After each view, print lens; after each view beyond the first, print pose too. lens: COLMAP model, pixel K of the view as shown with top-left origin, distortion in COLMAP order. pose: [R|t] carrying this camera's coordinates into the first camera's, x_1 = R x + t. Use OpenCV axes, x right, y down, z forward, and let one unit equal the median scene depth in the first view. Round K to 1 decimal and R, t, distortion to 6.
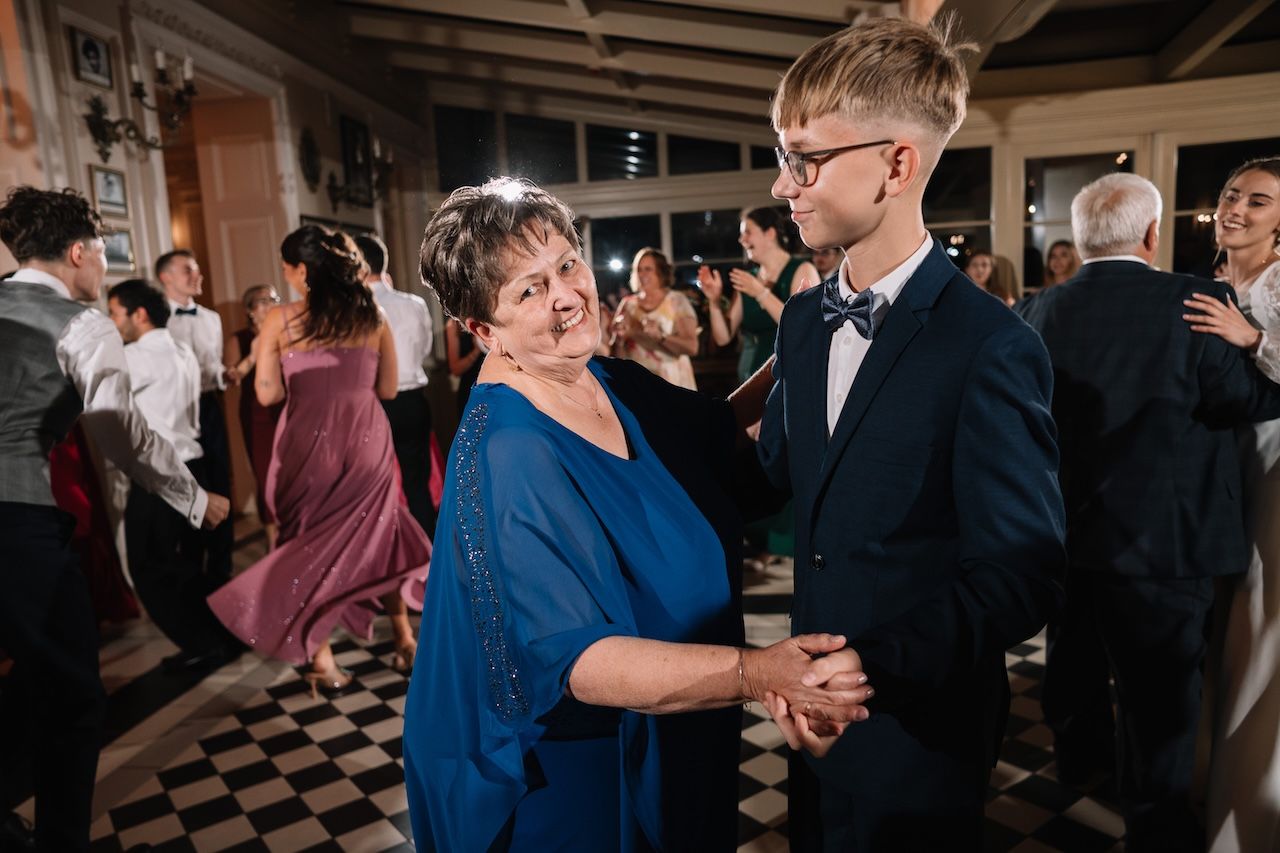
lens RADIAL K [[897.7, 0, 640.0], [0, 897.7, 426.5], [0, 0, 1]] dist [-0.038006, 0.065234]
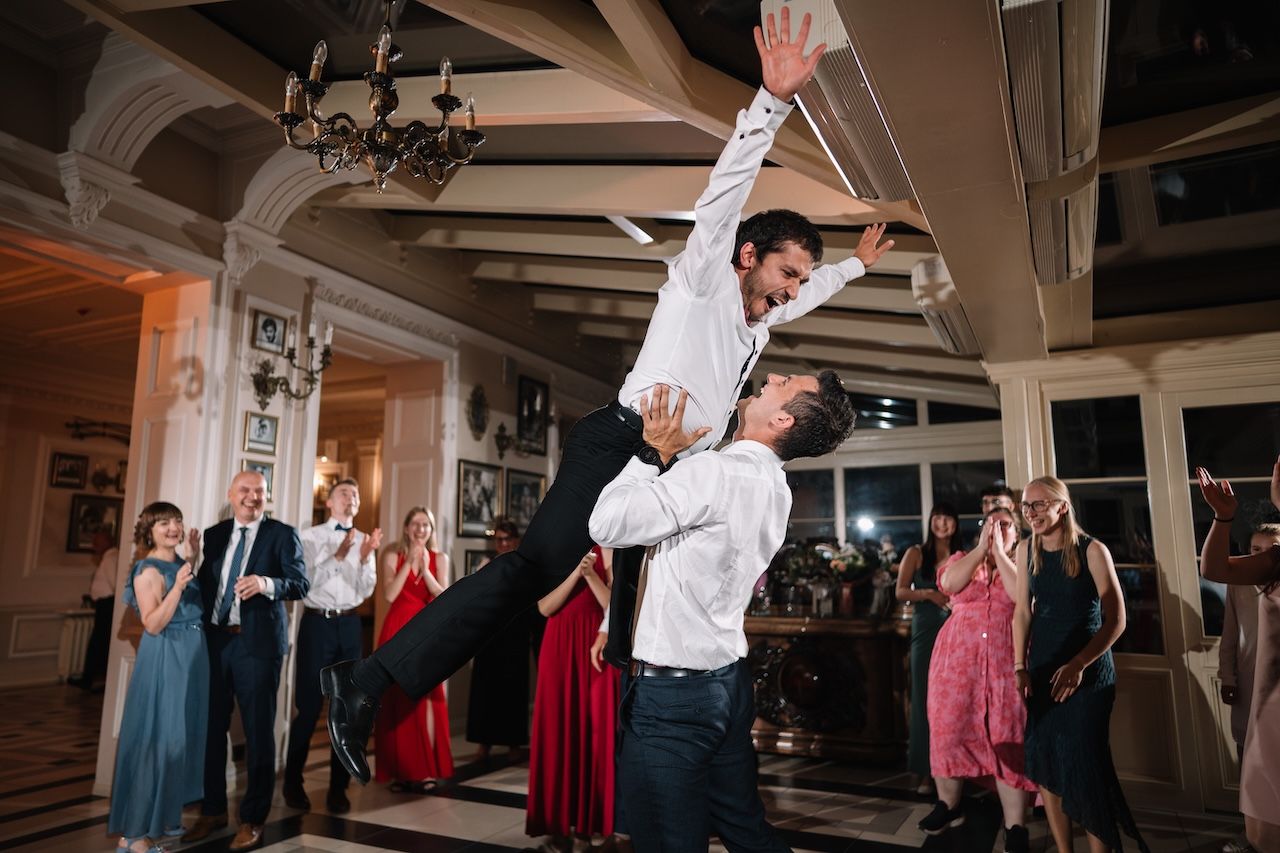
lens RADIAL K [[897.7, 0, 640.0], [0, 897.7, 426.5], [0, 0, 1]] dist [-0.038006, 0.065234]
pose [[0.945461, 0.003207, -0.325719, 0.222420], [-0.095245, 0.958972, -0.267024, 0.002627], [0.311499, 0.283483, 0.906976, 0.044689]]
